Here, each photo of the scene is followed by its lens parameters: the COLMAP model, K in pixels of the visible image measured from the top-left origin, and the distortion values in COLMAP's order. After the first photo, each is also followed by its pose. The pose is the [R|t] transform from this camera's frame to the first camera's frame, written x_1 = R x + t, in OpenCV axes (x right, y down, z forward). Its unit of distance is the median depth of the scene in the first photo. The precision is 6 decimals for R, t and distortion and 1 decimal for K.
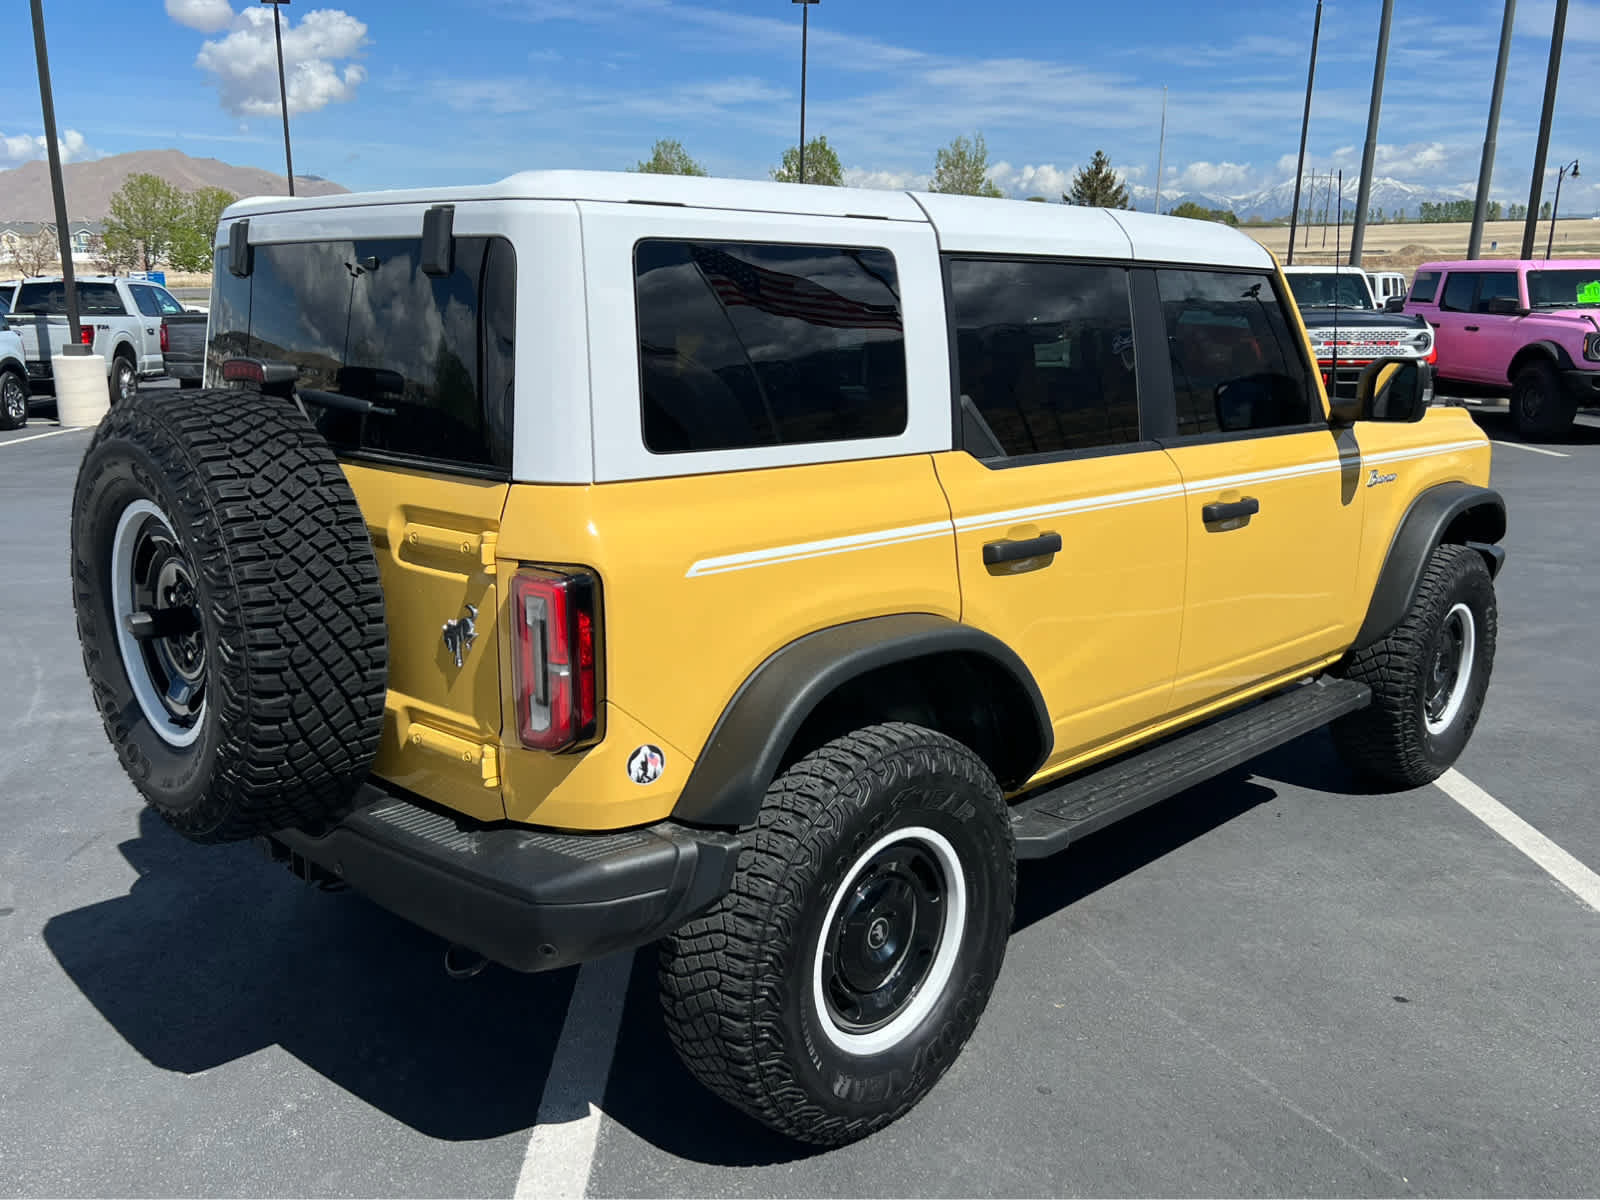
lens RADIAL K [[1365.7, 0, 790.7], [0, 1365.7, 613.5], [0, 0, 1]] dist [0.030903, -0.024112]
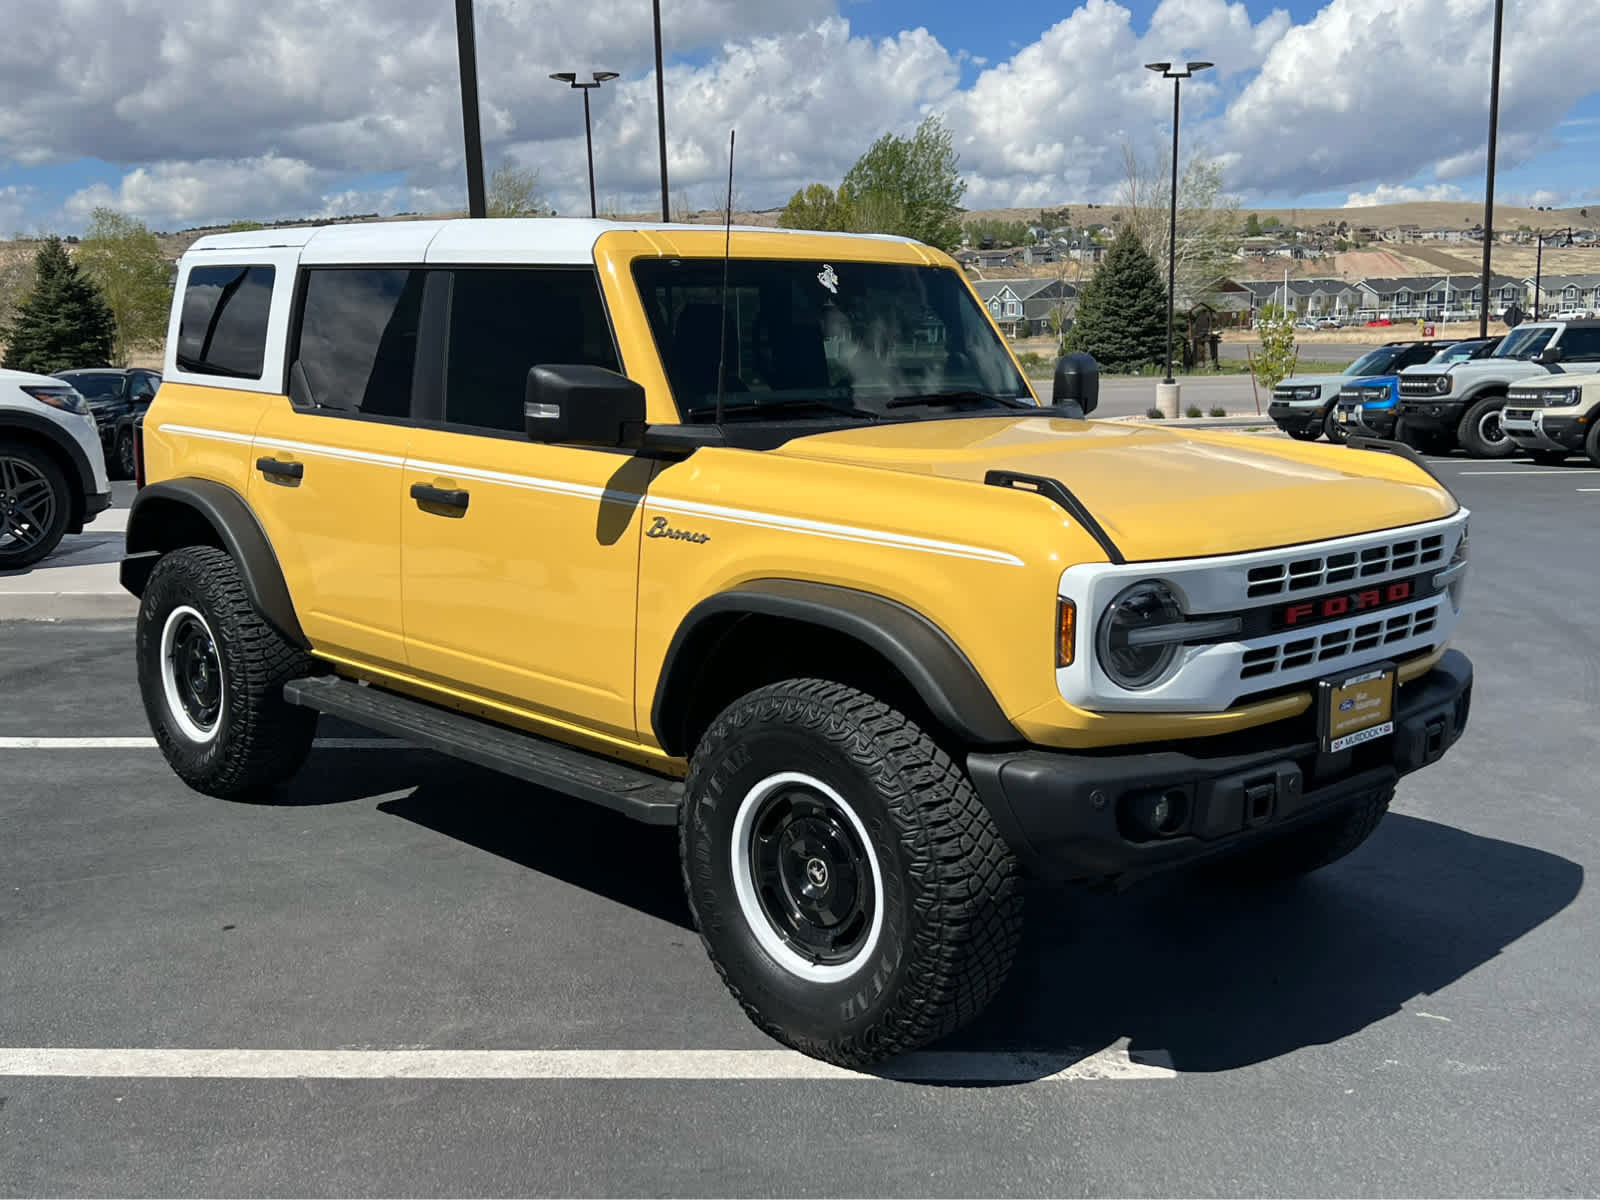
lens RADIAL K [[1741.9, 0, 805.1], [0, 1741.9, 603.6], [0, 0, 1]] dist [0.028328, 0.000000]
pose [[-0.004736, 0.163006, -0.986614, 2.090207], [-0.234096, 0.959029, 0.159572, -0.347541], [0.972202, 0.231719, 0.033617, 1.578529]]
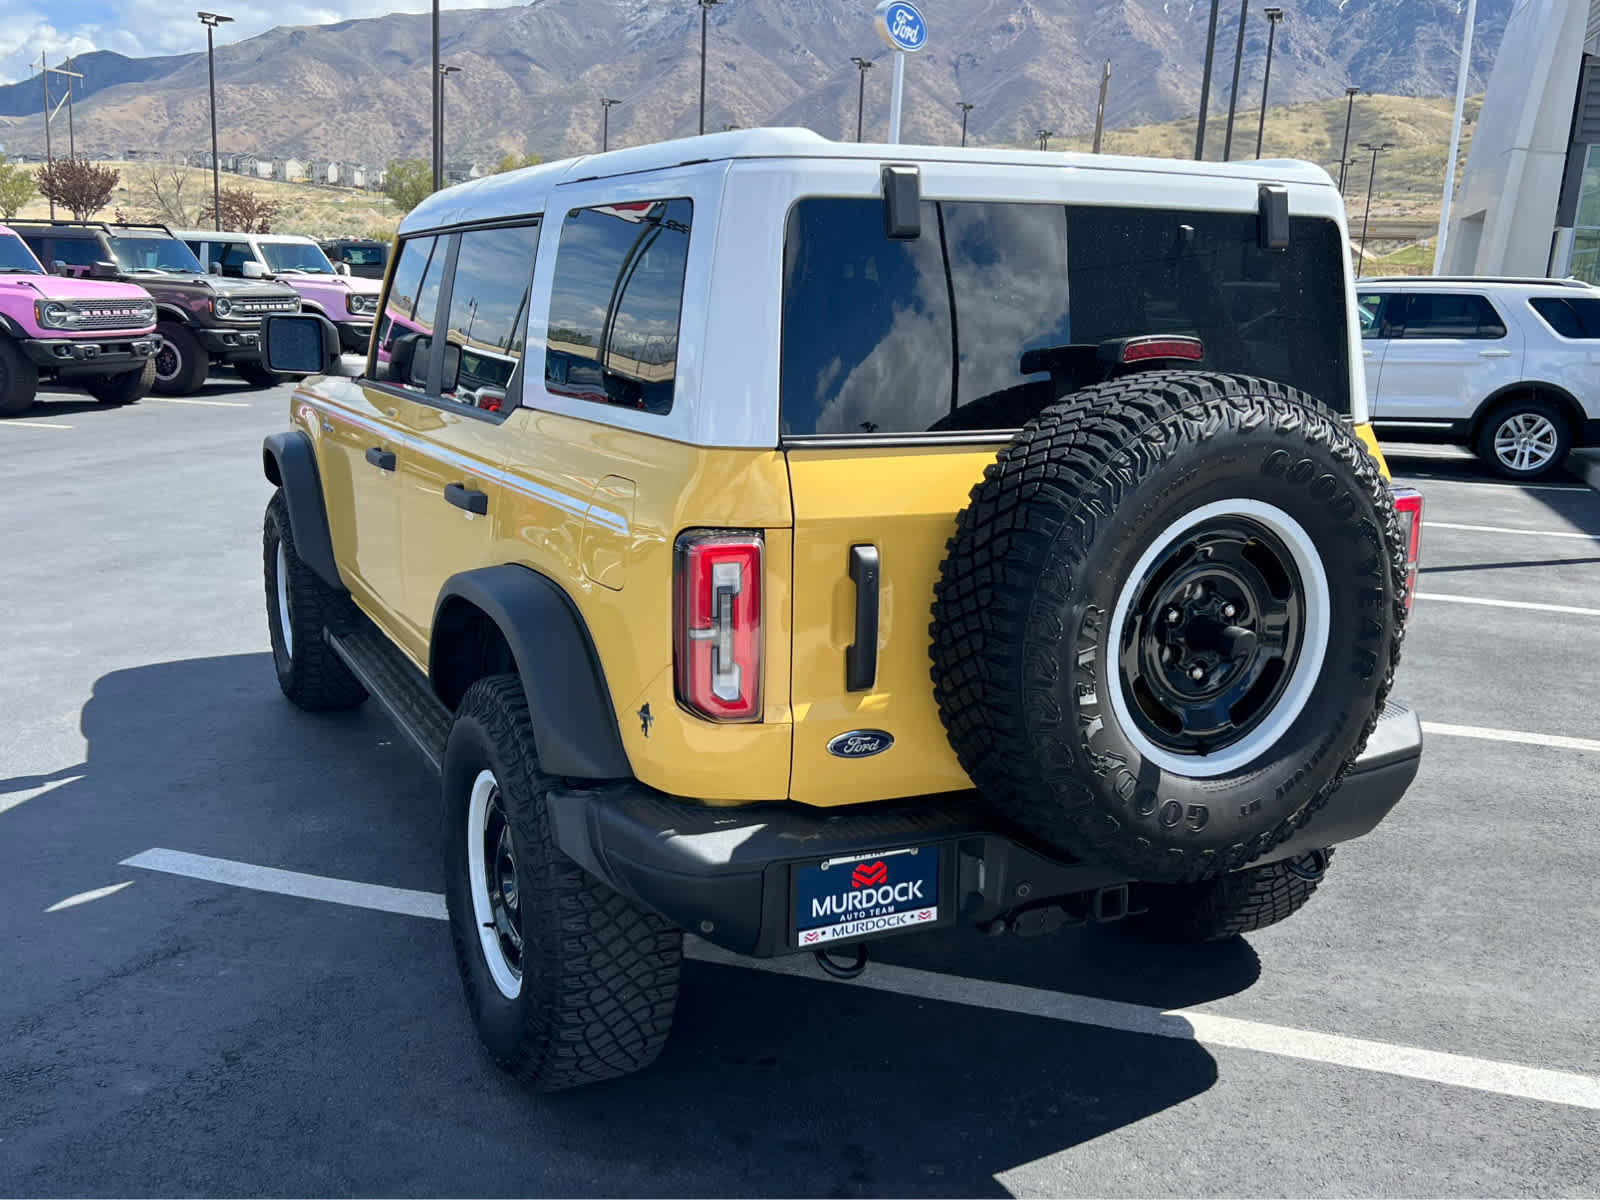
lens RADIAL K [[1495.0, 0, 784.1], [0, 1495.0, 599.1], [0, 0, 1]] dist [0.016916, 0.000000]
pose [[0.324092, -0.198818, 0.924898, -1.292277], [0.202954, 0.969516, 0.137292, -0.185696], [-0.923999, 0.143217, 0.354563, 0.823194]]
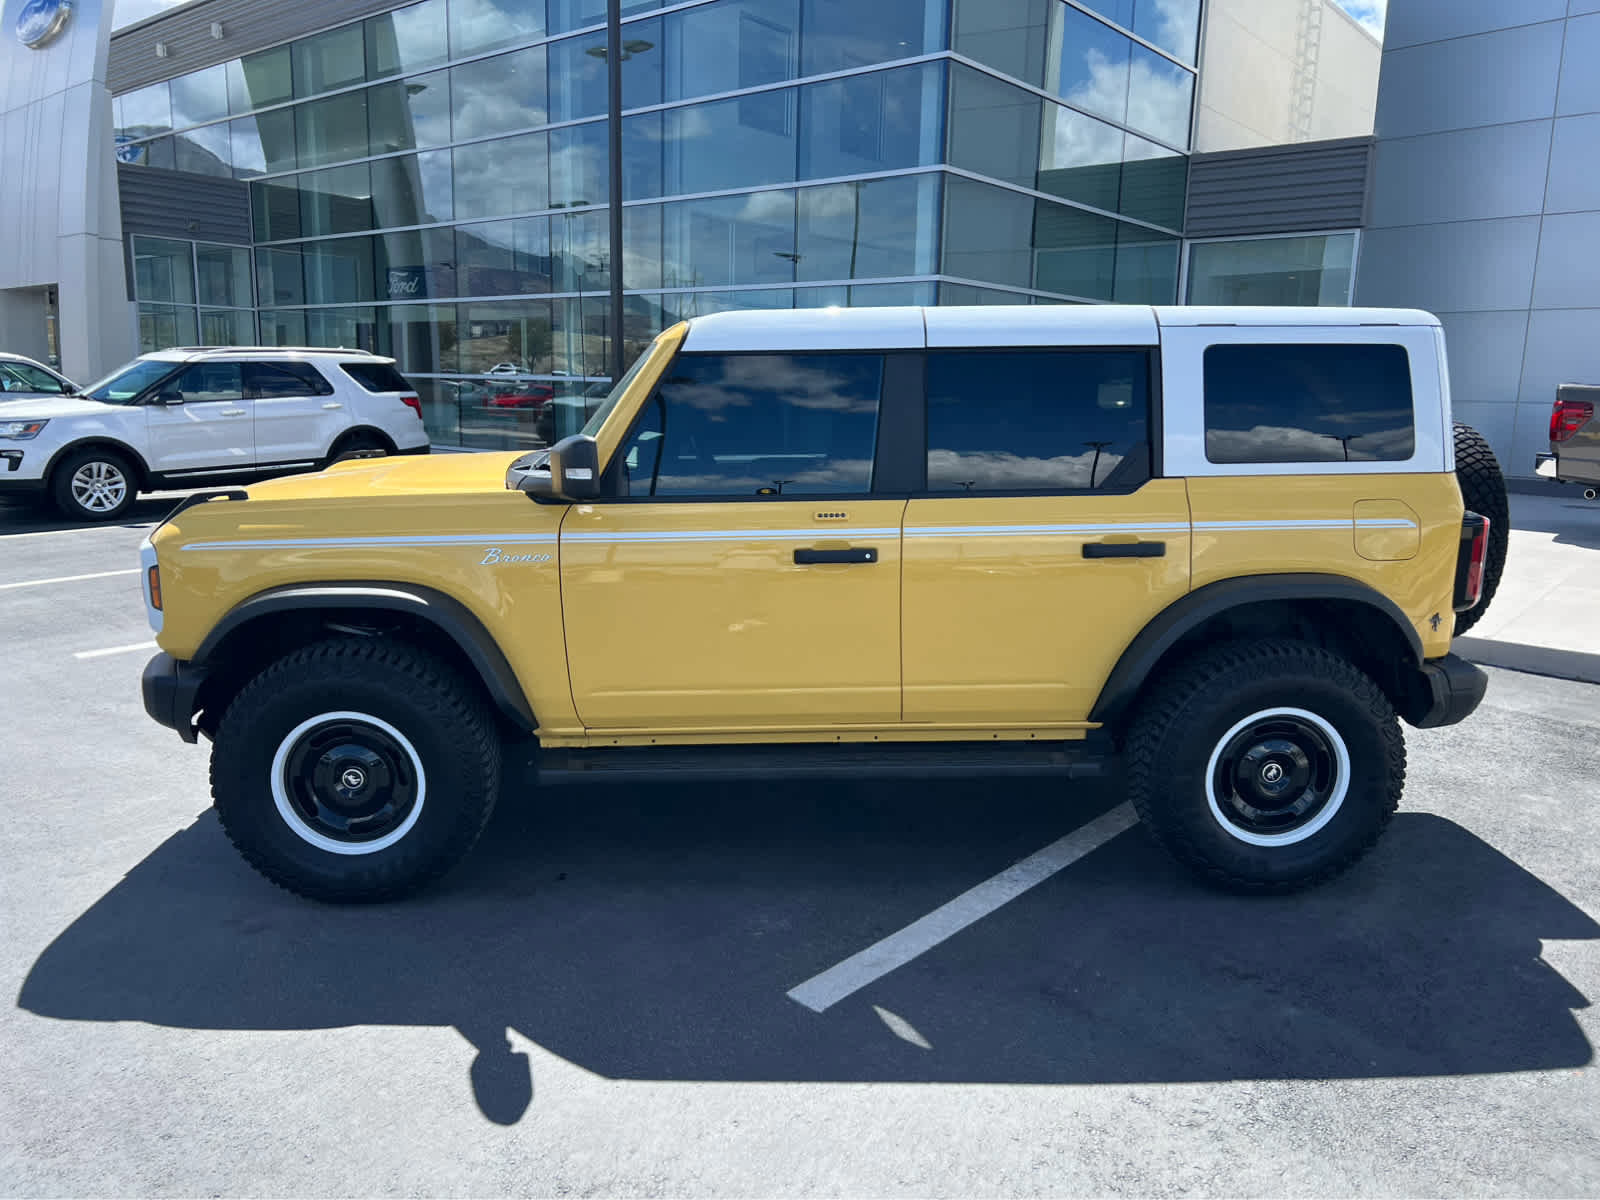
lens RADIAL K [[1222.3, 0, 788.7], [0, 1222.3, 605.1], [0, 0, 1]] dist [0.013564, 0.002272]
pose [[-0.729058, -0.146966, 0.668487, -0.889658], [0.152863, 0.917044, 0.368325, -0.647591], [-0.667163, 0.370717, -0.646113, 2.609571]]
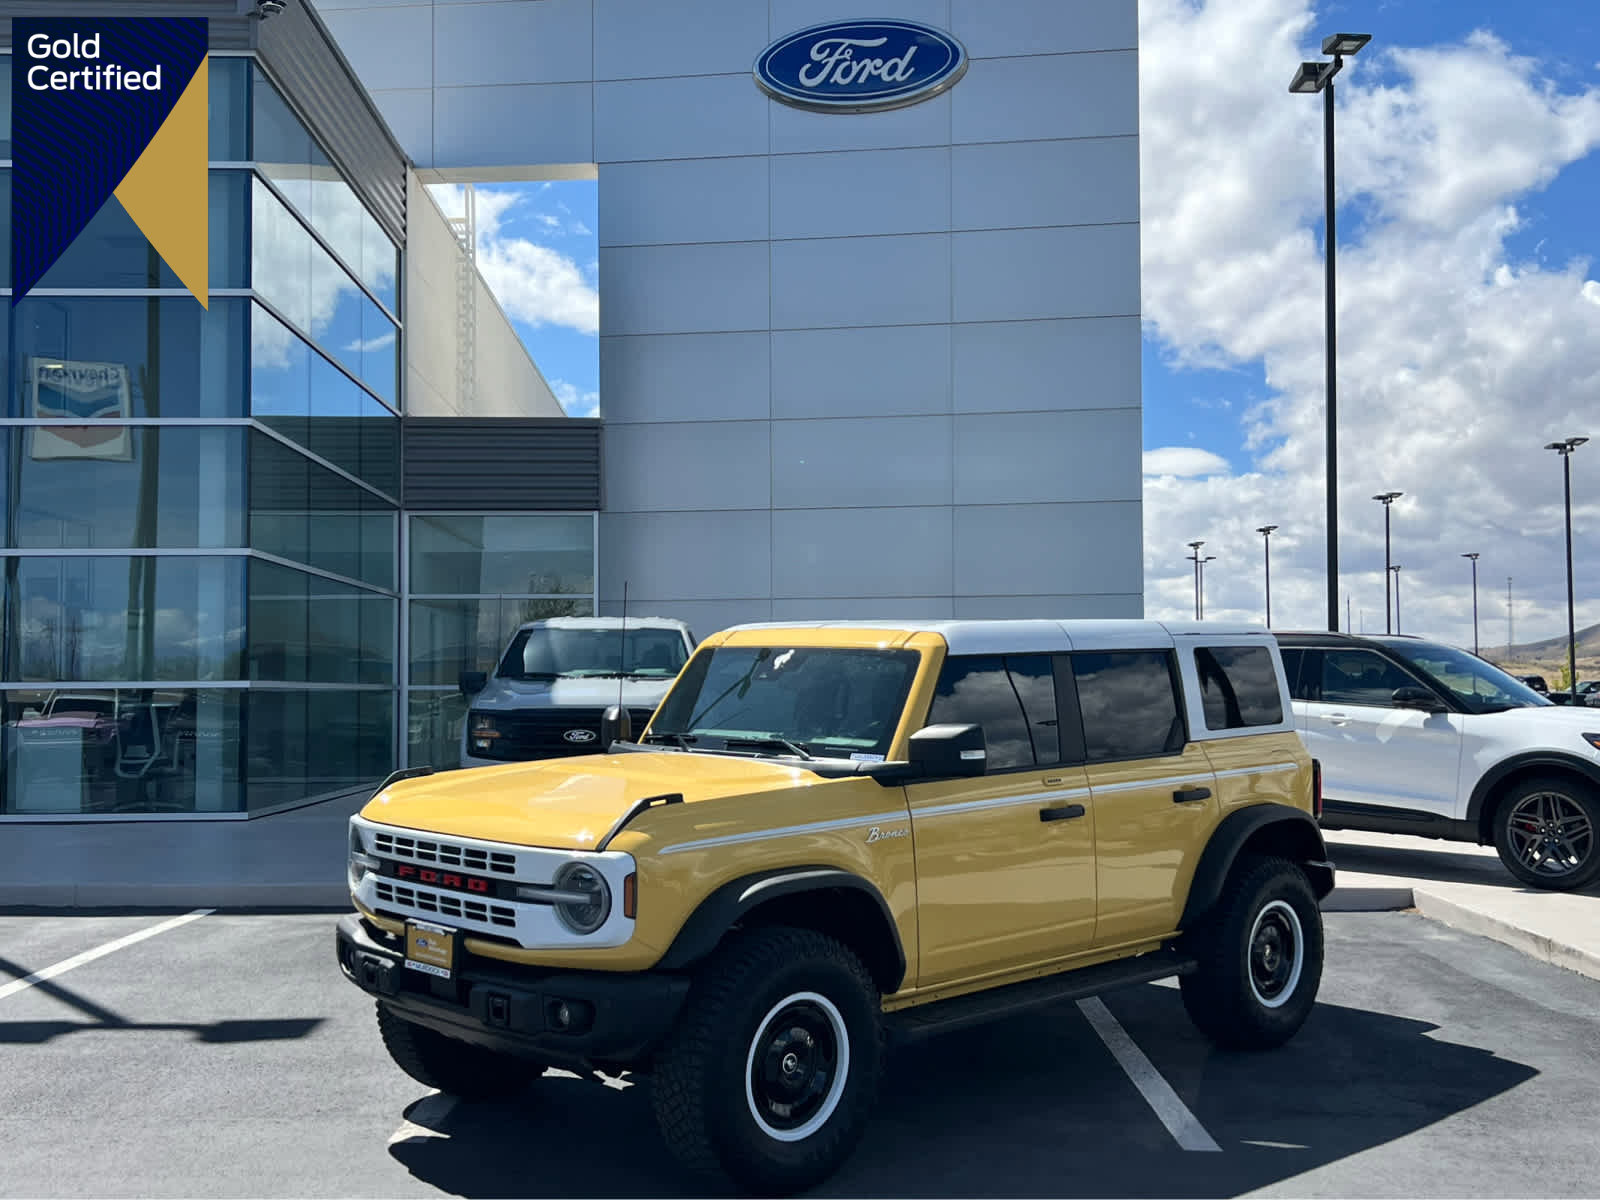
lens RADIAL K [[1741.9, 0, 802.1], [0, 1741.9, 577.8], [0, 0, 1]] dist [0.028328, 0.000000]
pose [[-0.999949, -0.006255, 0.007923, 0.316210], [-0.004530, 0.979464, 0.201569, -0.993962], [-0.009021, 0.201523, -0.979442, 3.971447]]
